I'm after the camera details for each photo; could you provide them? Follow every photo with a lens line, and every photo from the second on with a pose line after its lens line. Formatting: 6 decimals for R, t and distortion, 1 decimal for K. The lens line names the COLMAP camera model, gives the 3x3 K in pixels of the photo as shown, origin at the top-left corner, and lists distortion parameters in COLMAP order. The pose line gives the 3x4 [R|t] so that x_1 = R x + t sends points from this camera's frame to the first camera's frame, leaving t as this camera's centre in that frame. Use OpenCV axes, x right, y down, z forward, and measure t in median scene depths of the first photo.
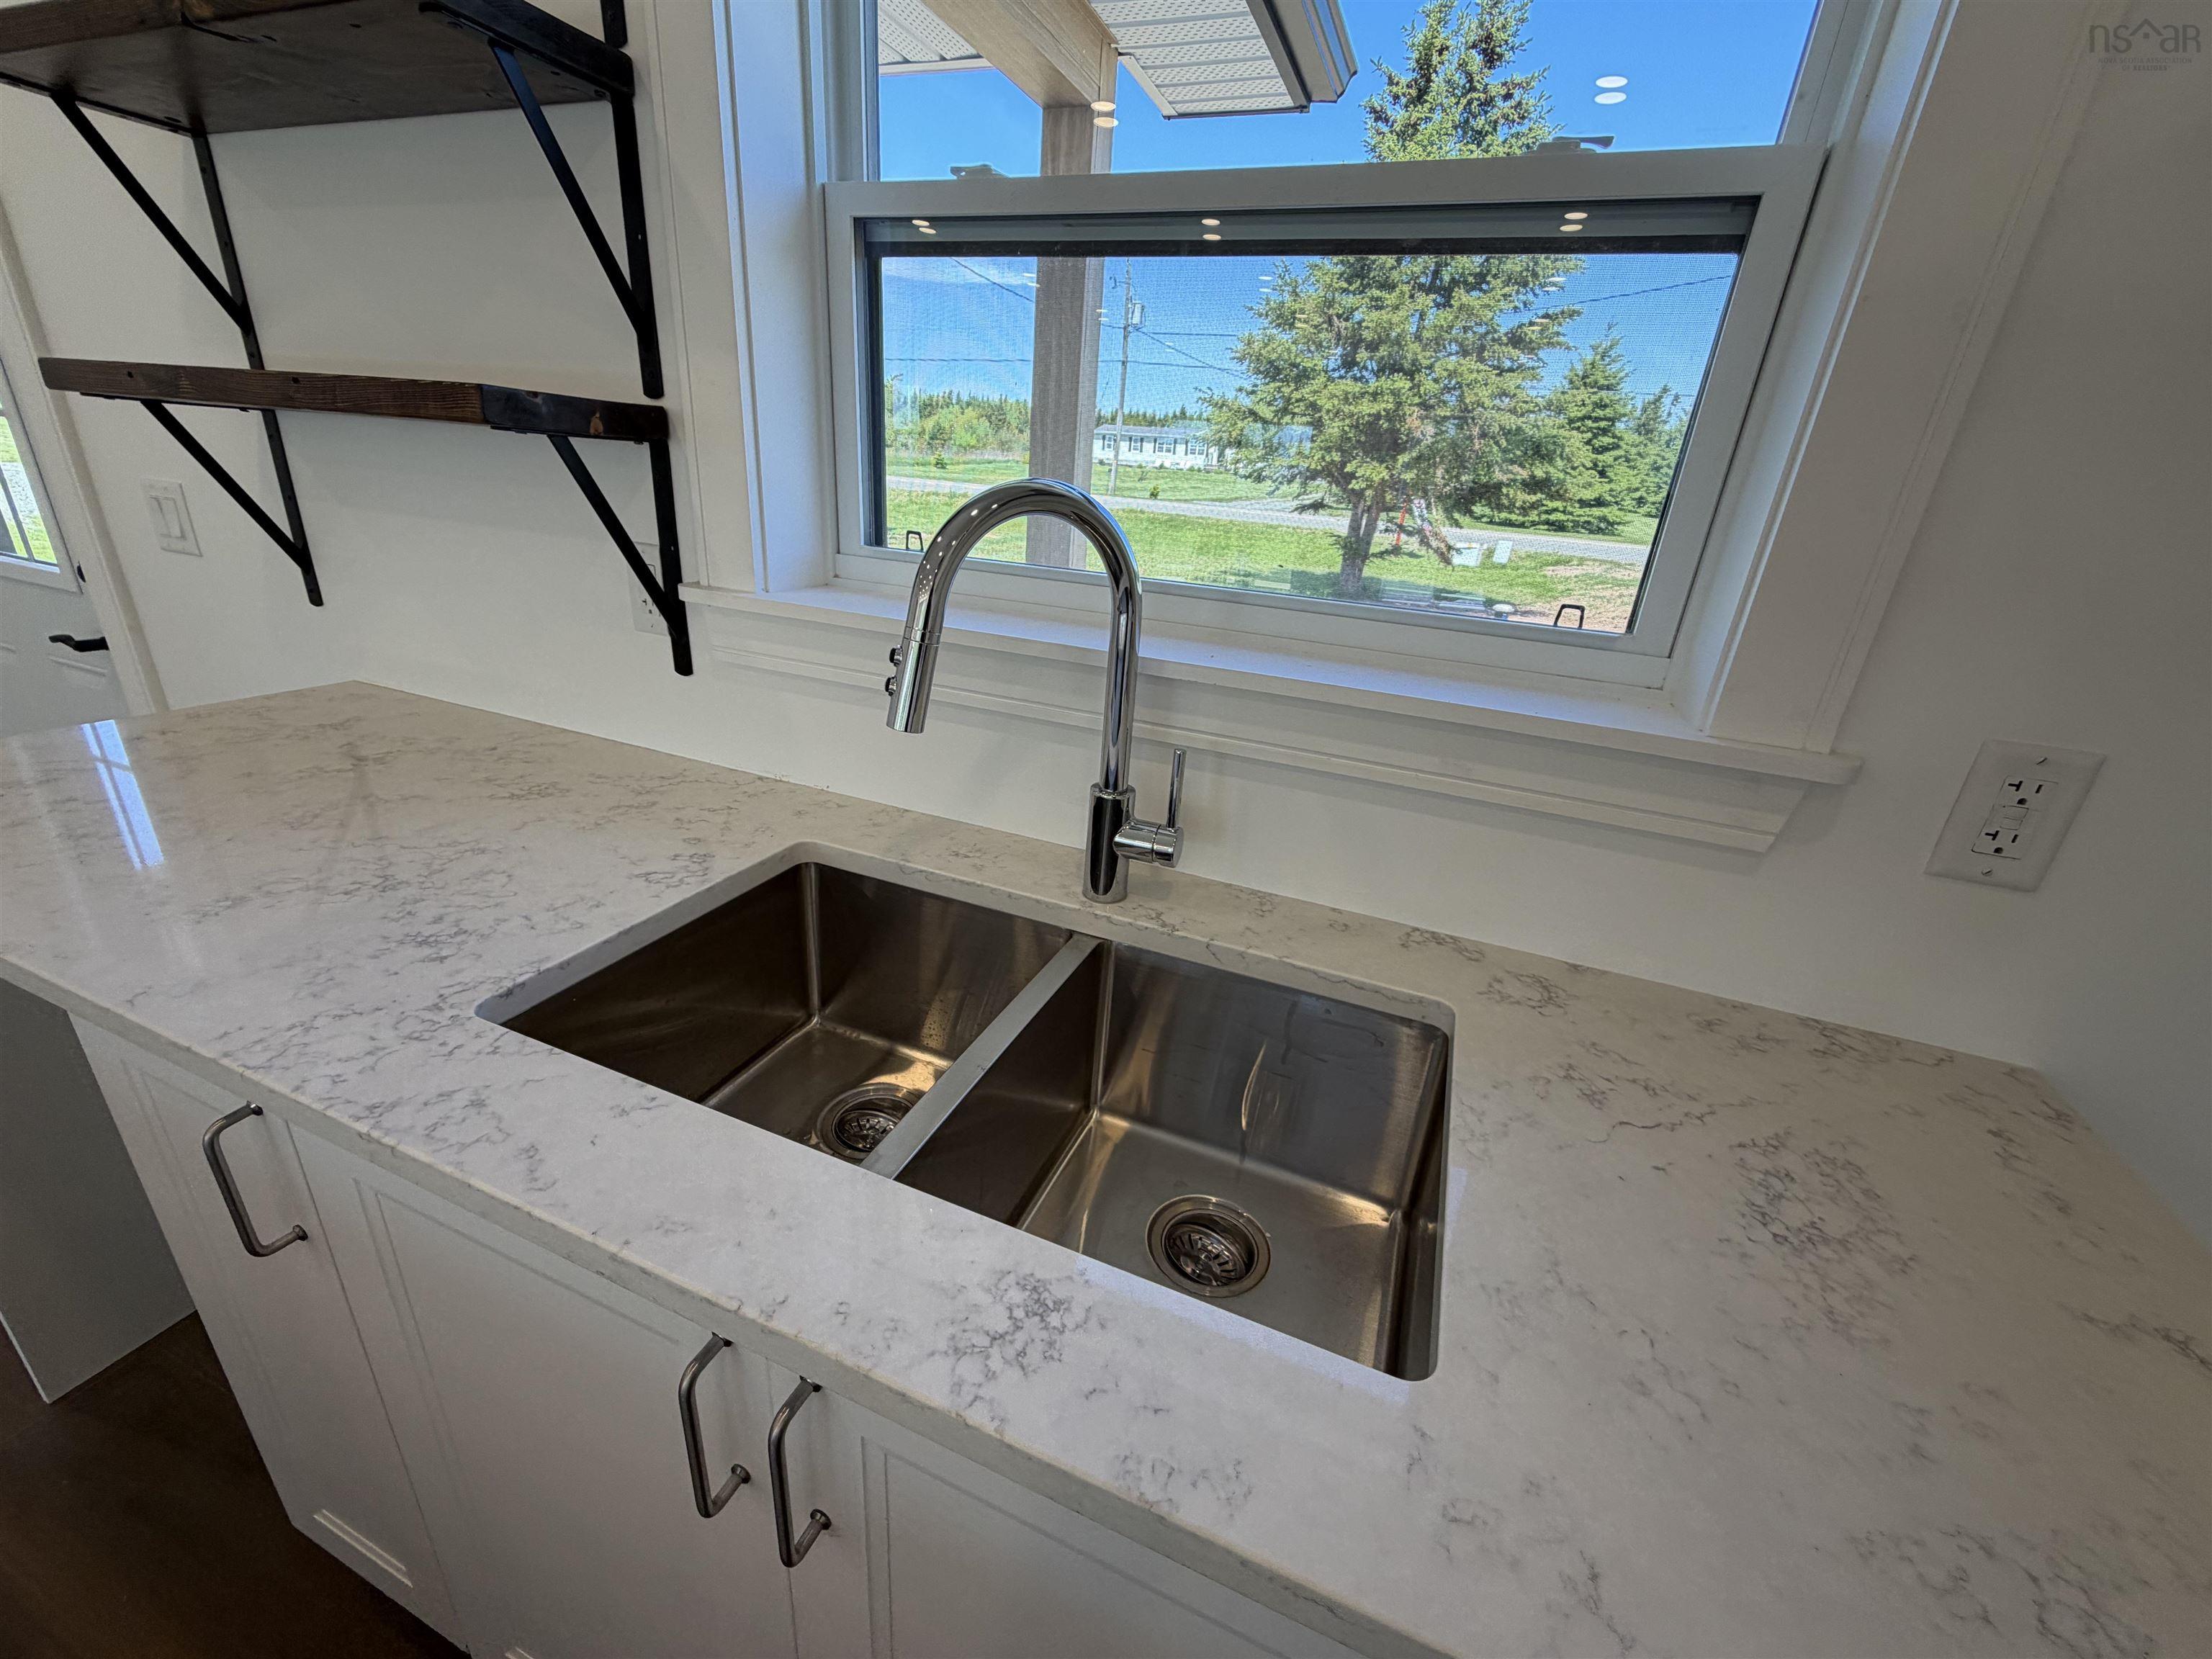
lens RADIAL K [[882.2, 0, 1099.8], [0, 882.2, 828.1], [0, 0, 1]] dist [-0.001200, 0.000793]
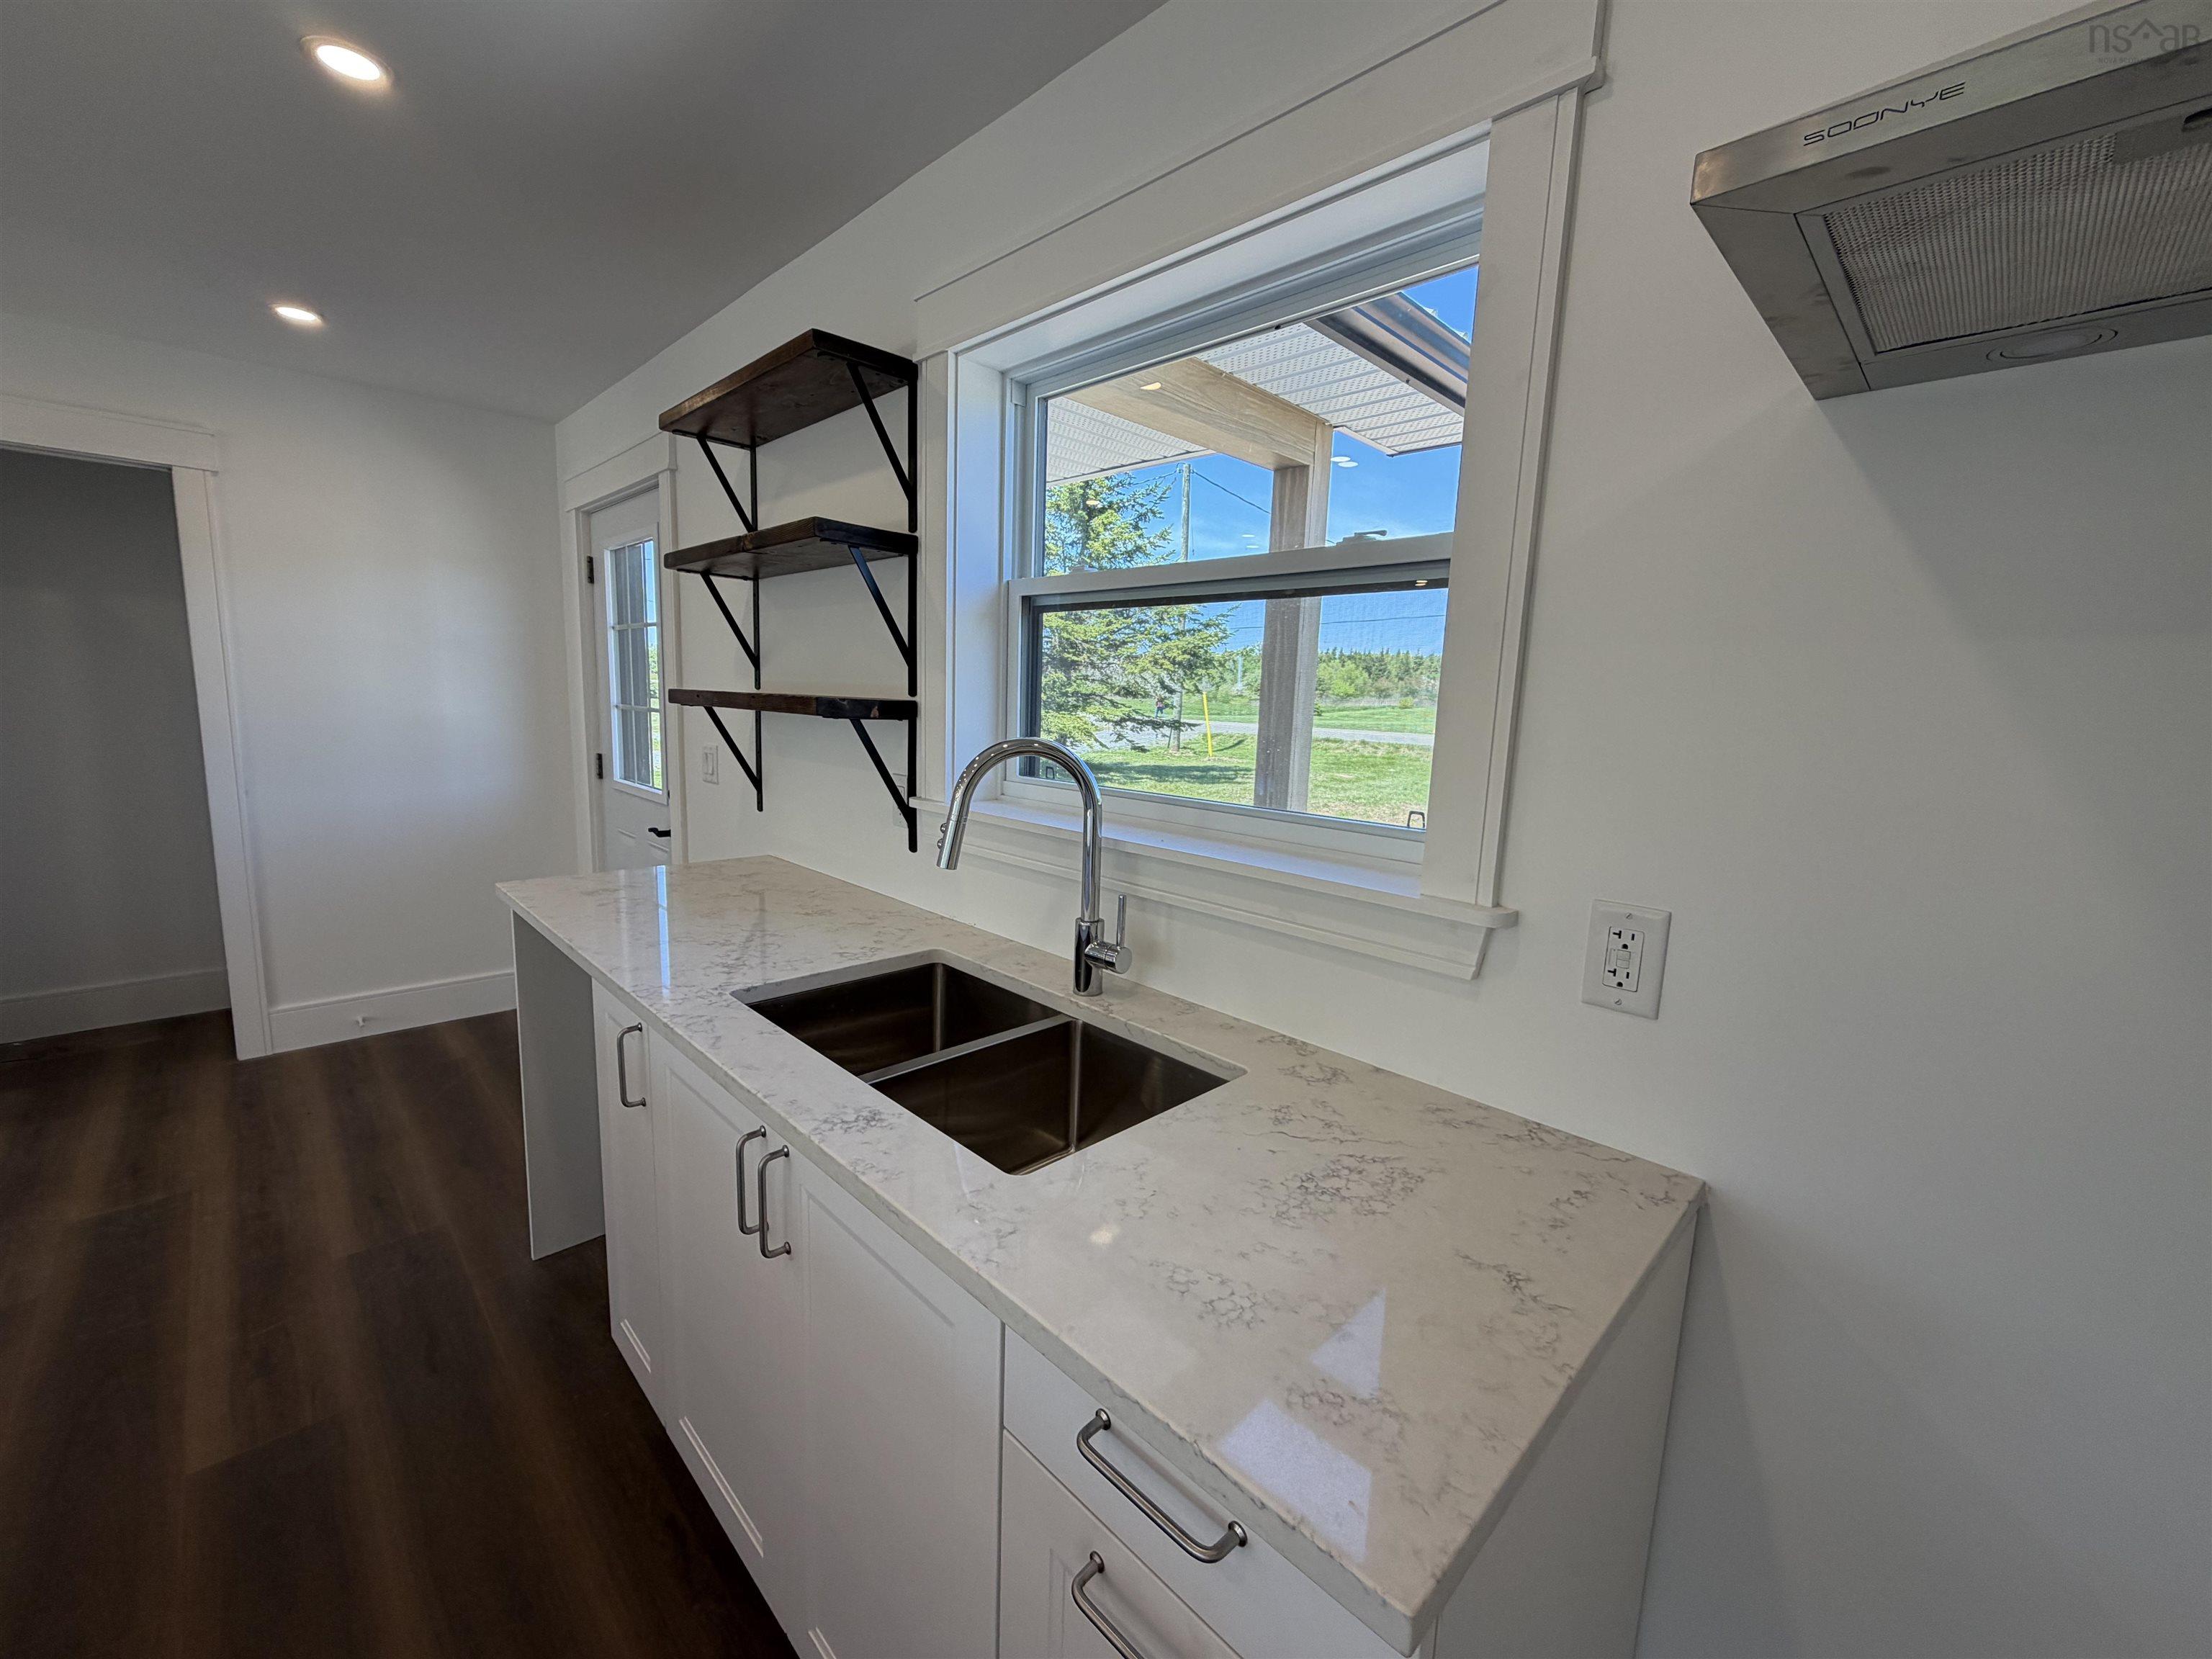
lens RADIAL K [[882.2, 0, 1101.9], [0, 882.2, 831.2], [0, 0, 1]] dist [-0.001200, 0.000793]
pose [[0.917641, 0.020475, -0.396882, 0.613792], [-0.121121, 0.965569, -0.230233, 0.151467], [0.378503, 0.259342, 0.888525, -0.400837]]
